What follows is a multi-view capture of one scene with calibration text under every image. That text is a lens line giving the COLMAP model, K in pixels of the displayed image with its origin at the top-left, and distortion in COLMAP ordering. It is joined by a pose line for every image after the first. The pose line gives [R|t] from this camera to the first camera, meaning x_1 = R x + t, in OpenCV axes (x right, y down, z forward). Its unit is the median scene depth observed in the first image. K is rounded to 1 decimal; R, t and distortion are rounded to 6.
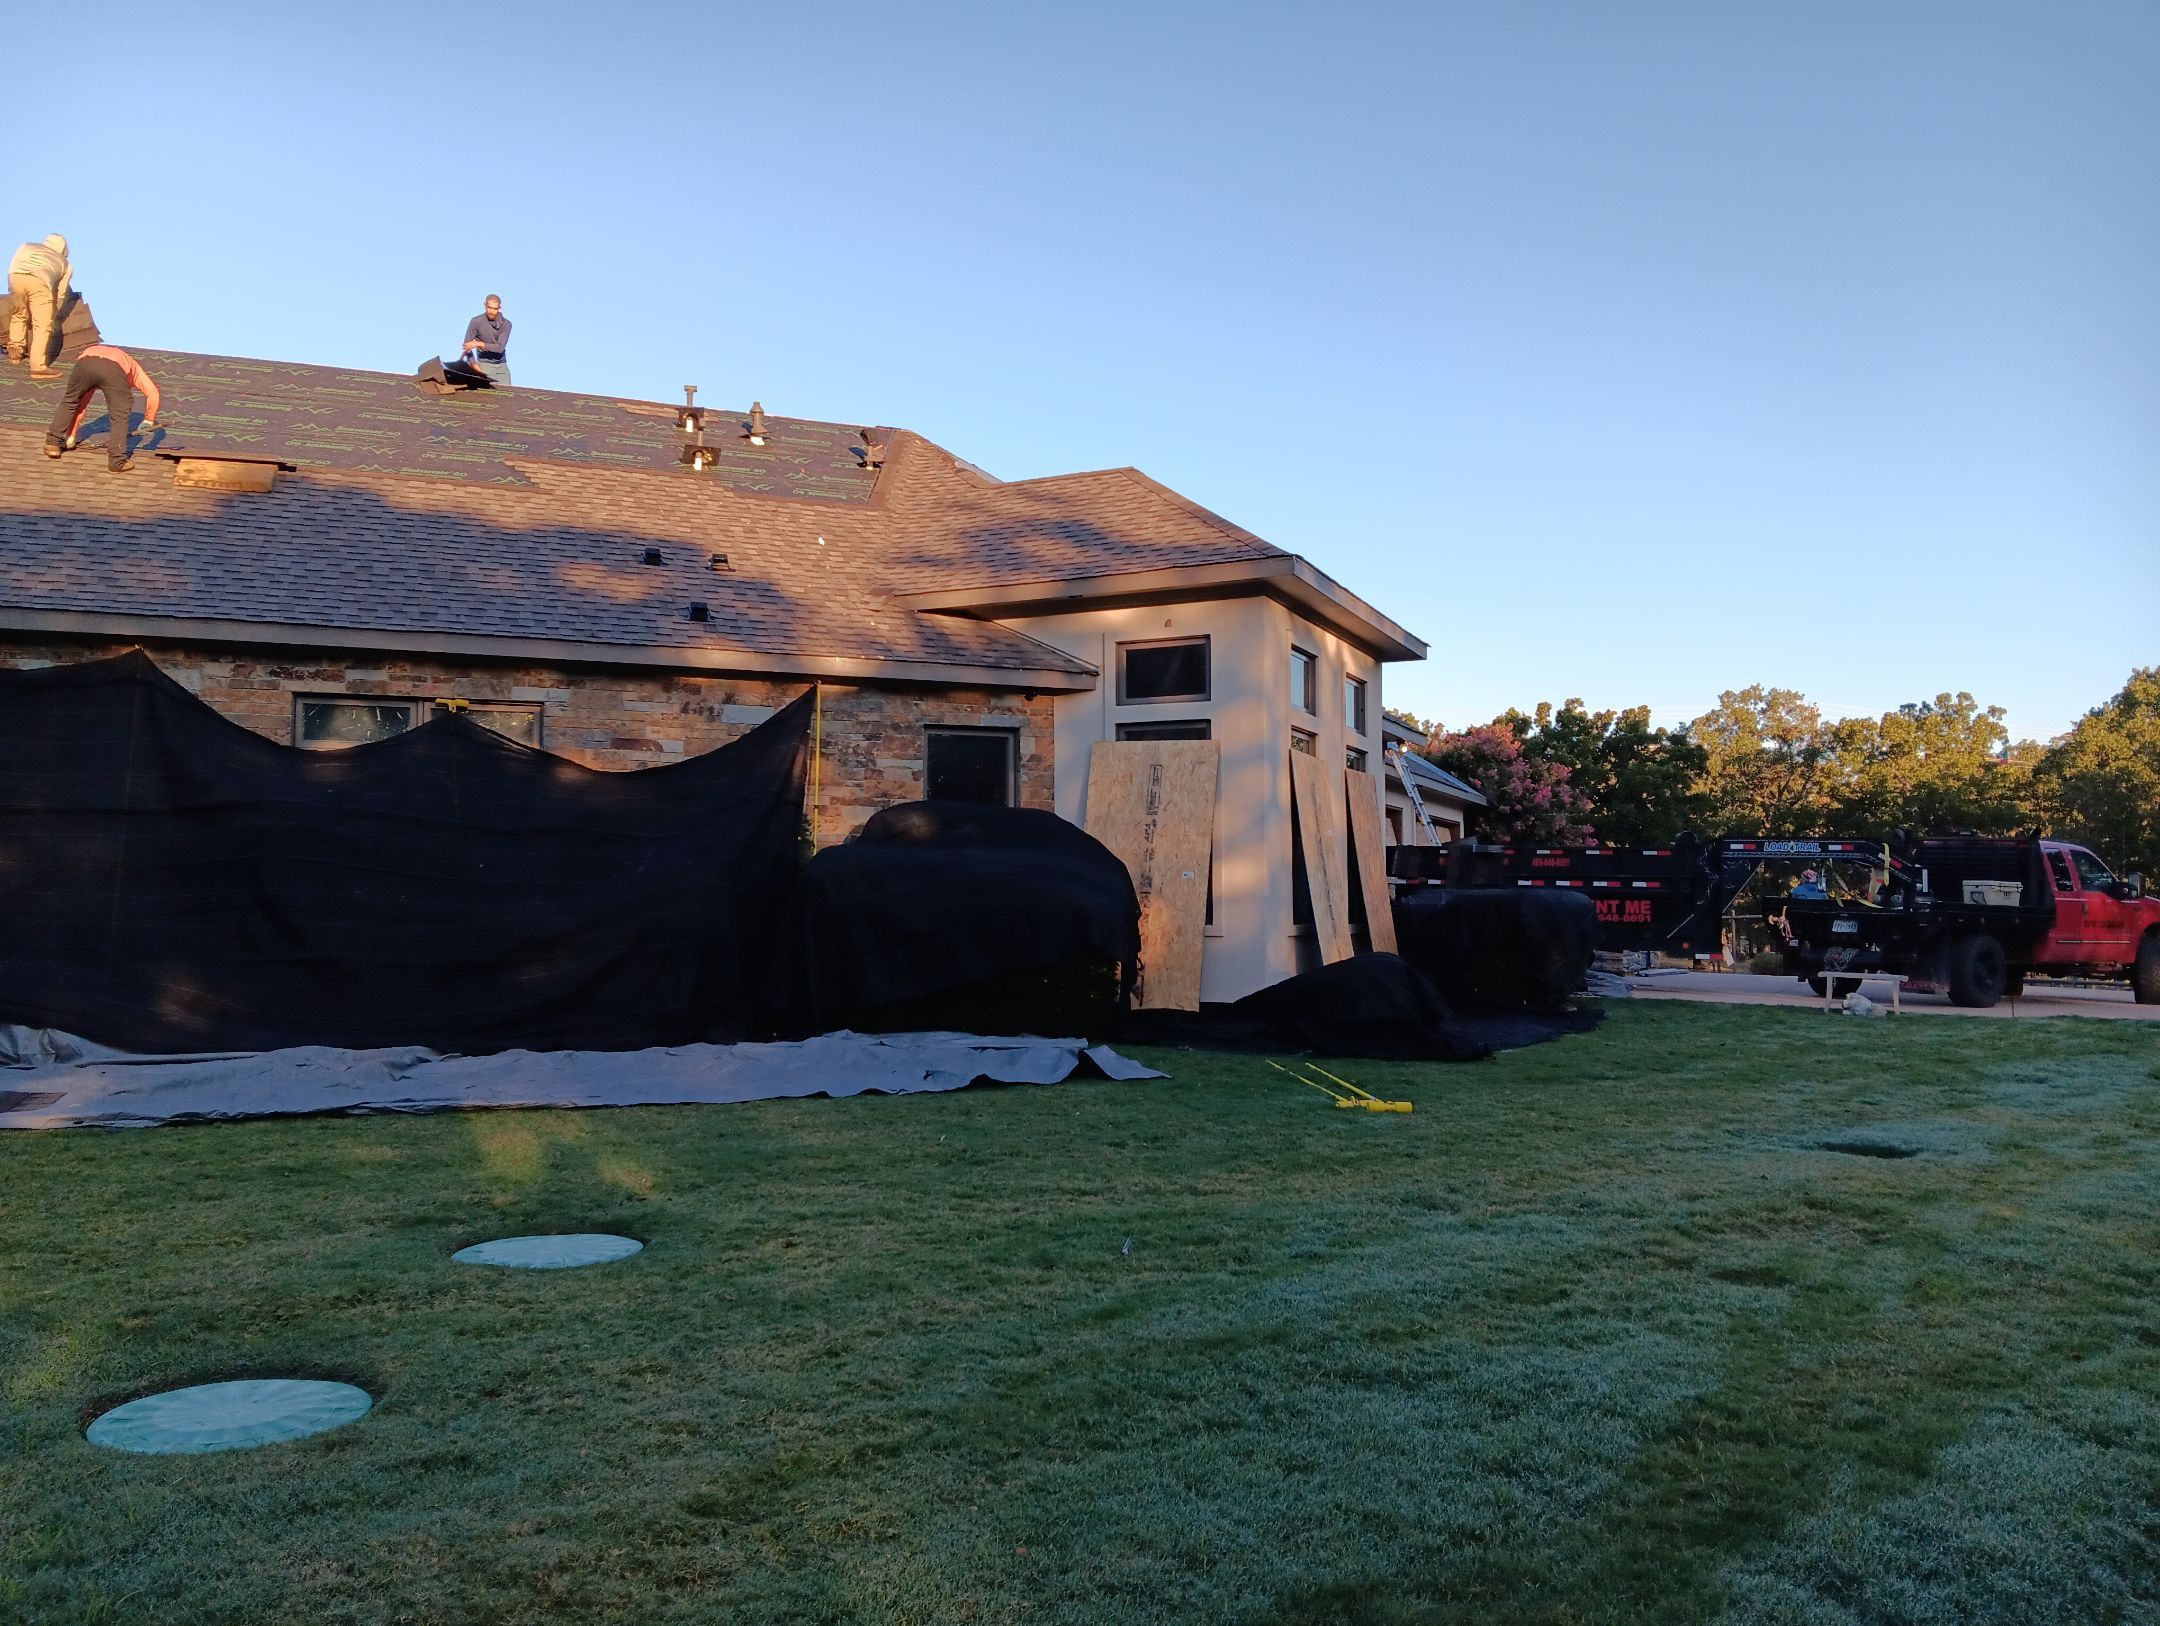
lens RADIAL K [[1658.0, 0, 1080.0], [0, 1658.0, 813.0], [0, 0, 1]] dist [0.086675, -0.167626]
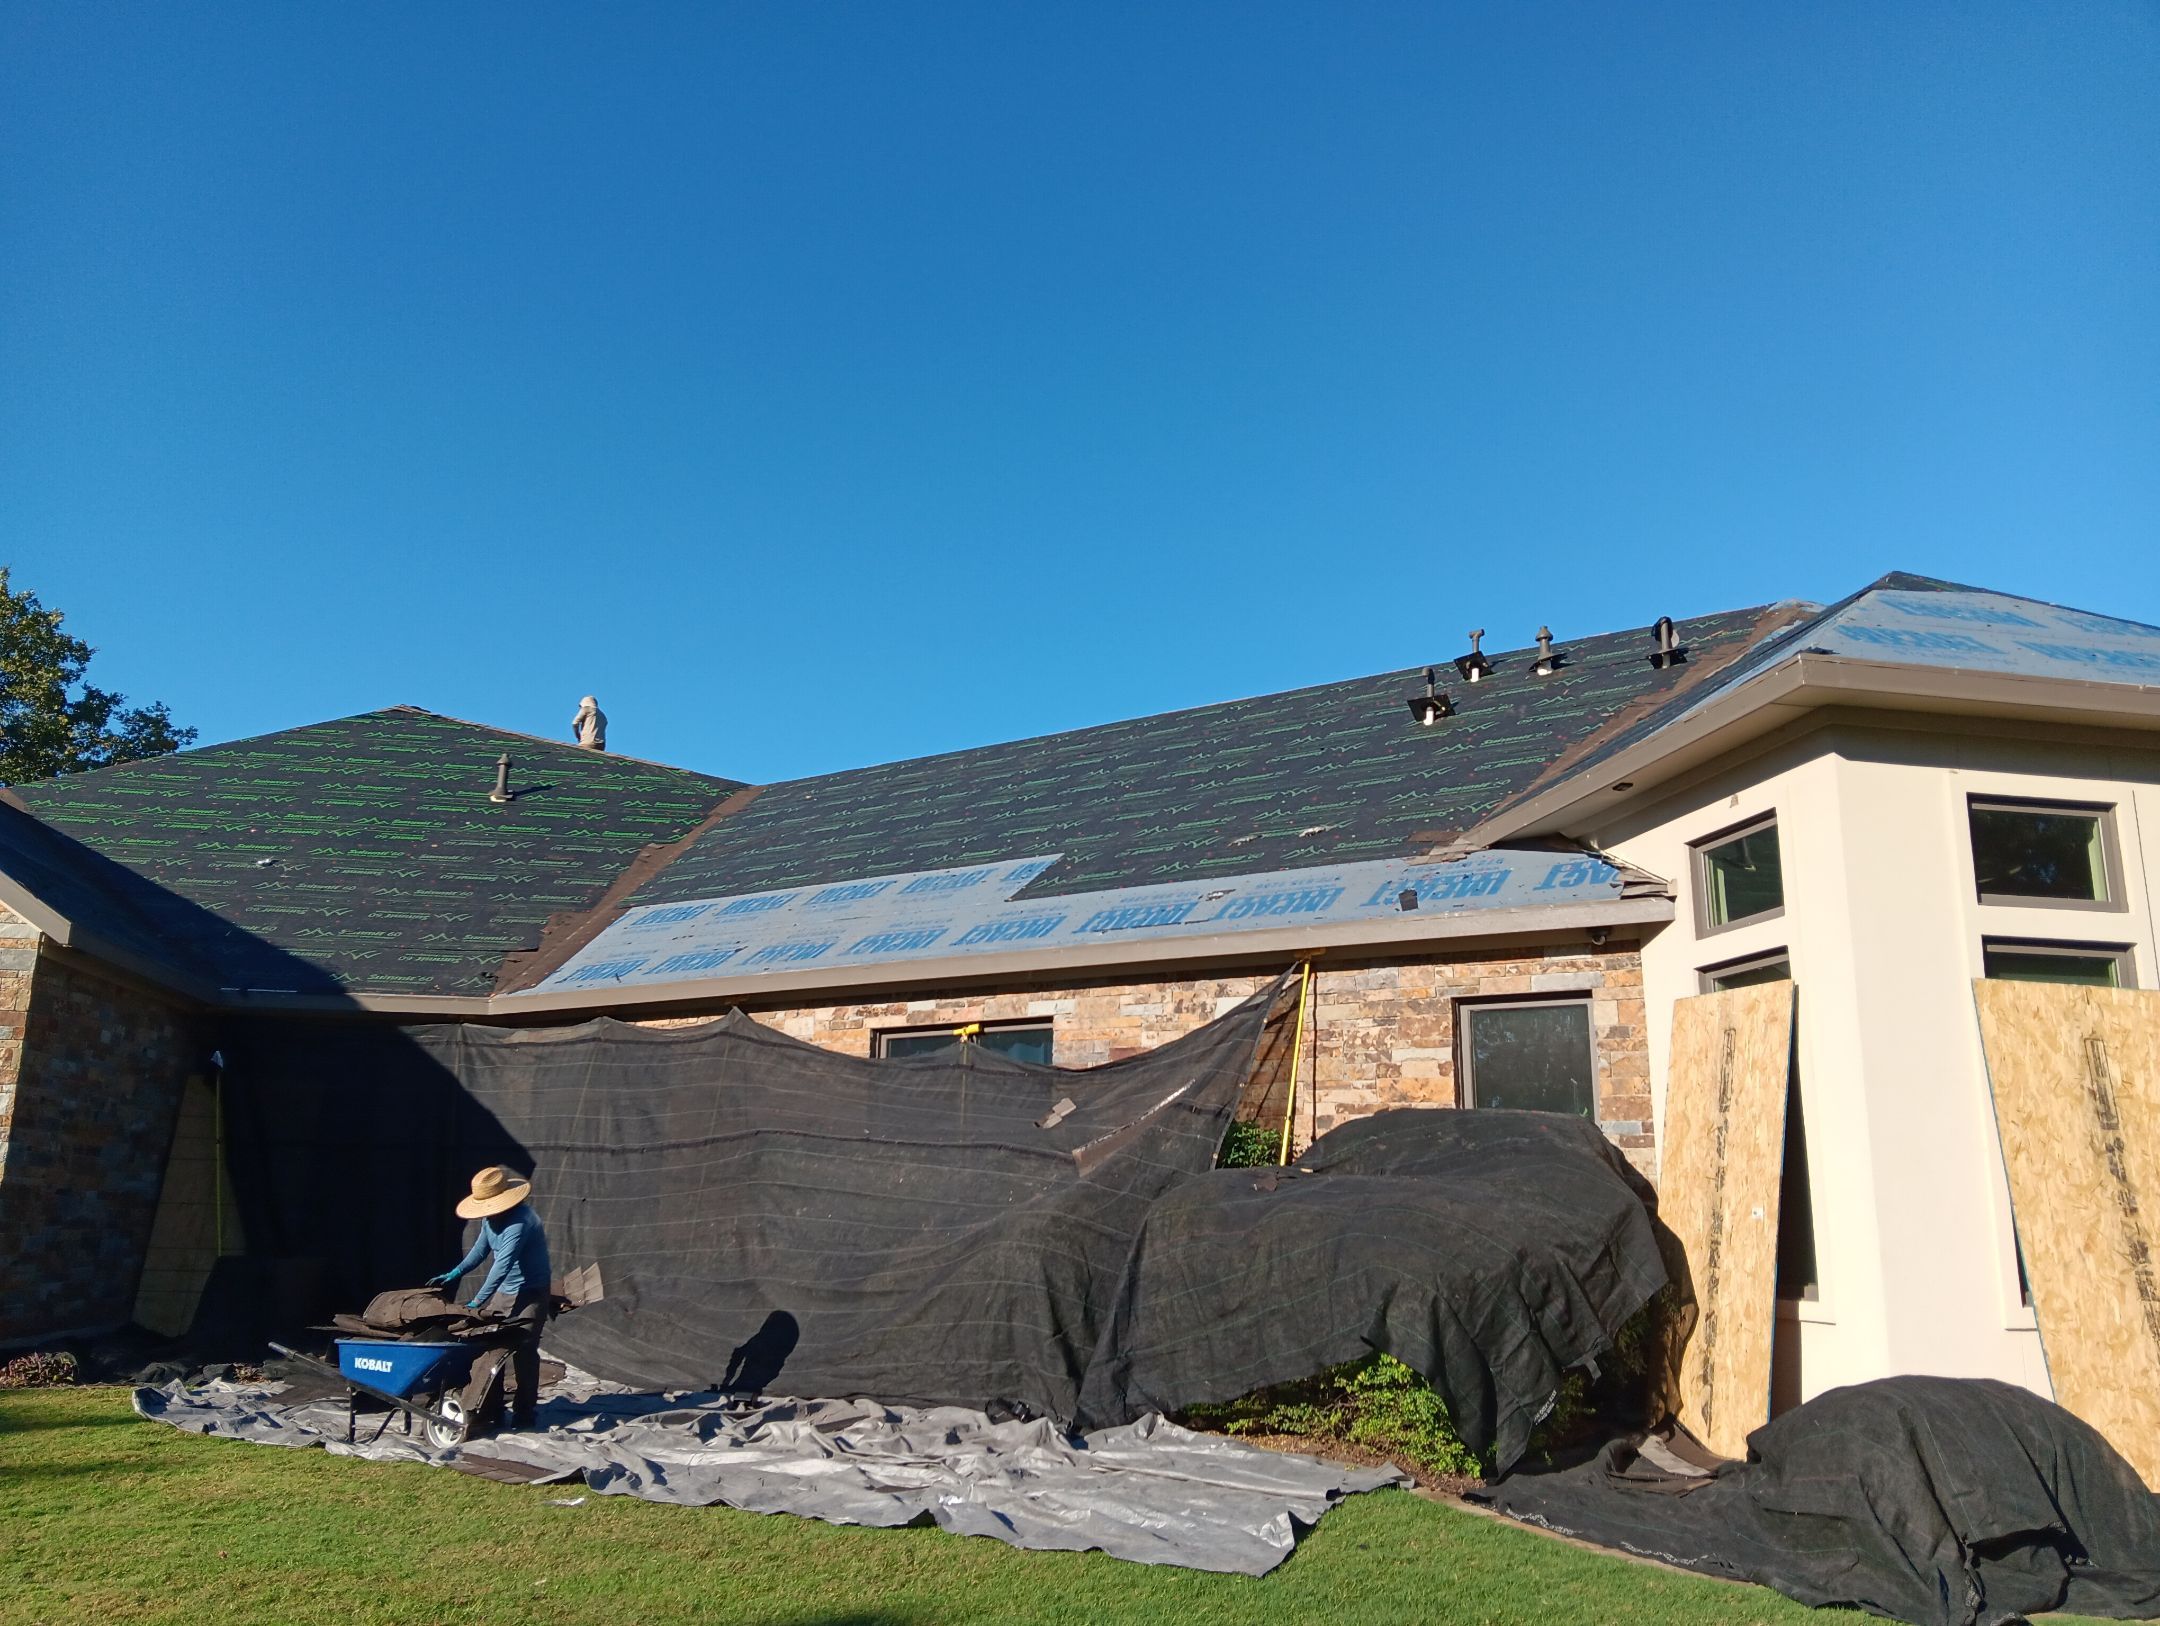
lens RADIAL K [[1700.6, 0, 1081.4], [0, 1700.6, 872.2], [0, 0, 1]] dist [0.148608, -0.325279]
pose [[0.572894, -0.153582, -0.805112, 0.436271], [0.036229, 0.986073, -0.162322, 0.008804], [0.818829, 0.063825, 0.570479, 0.437433]]
